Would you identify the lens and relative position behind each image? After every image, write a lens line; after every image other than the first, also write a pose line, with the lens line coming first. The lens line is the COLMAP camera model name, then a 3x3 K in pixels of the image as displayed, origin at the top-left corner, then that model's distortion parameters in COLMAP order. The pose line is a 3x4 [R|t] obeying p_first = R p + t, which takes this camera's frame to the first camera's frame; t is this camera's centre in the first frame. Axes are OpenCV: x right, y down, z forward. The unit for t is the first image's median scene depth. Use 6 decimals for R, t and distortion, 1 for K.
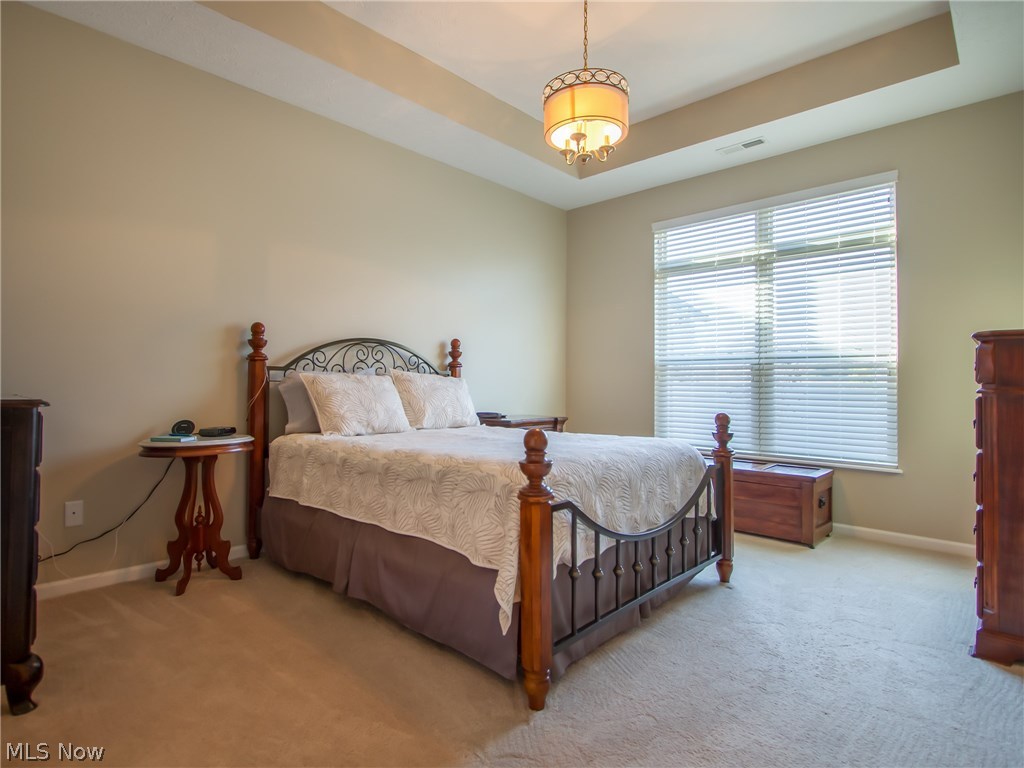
lens RADIAL K [[524.7, 0, 512.2], [0, 524.7, 373.6], [0, 0, 1]] dist [-0.000916, -0.000279]
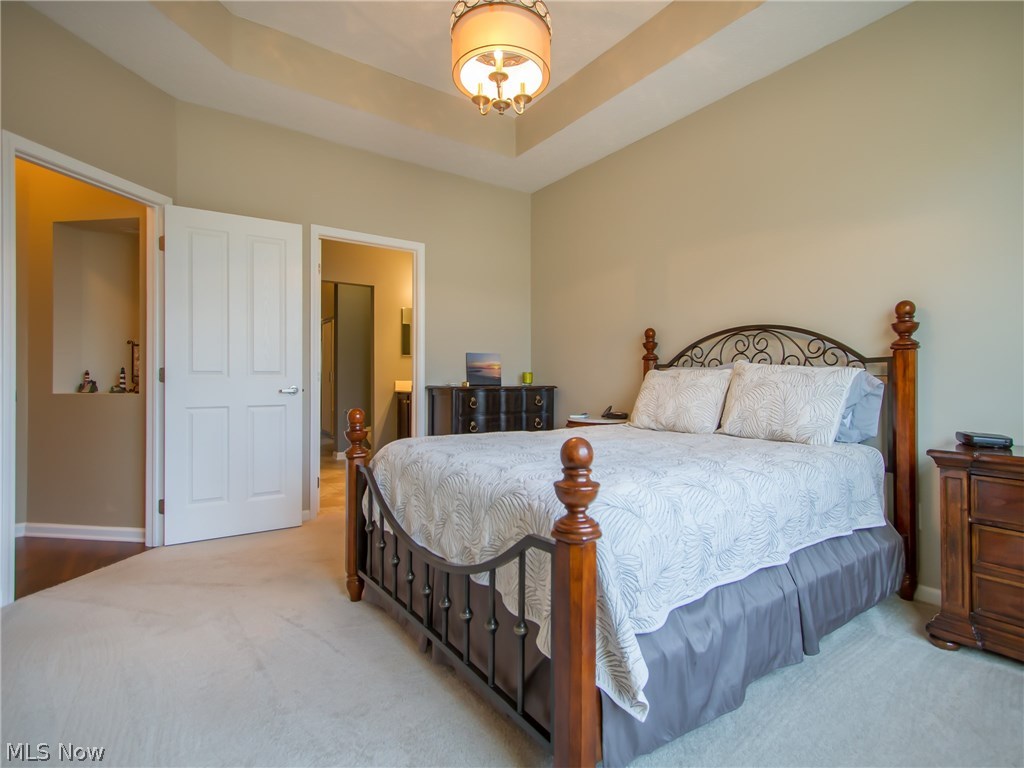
lens RADIAL K [[524.7, 0, 512.2], [0, 524.7, 373.6], [0, 0, 1]] dist [-0.000916, -0.000279]
pose [[-0.209495, -0.018635, -0.977632, 0.645341], [0.017914, 0.999577, -0.022892, 0.023737], [0.977646, -0.022309, -0.209072, 0.812167]]
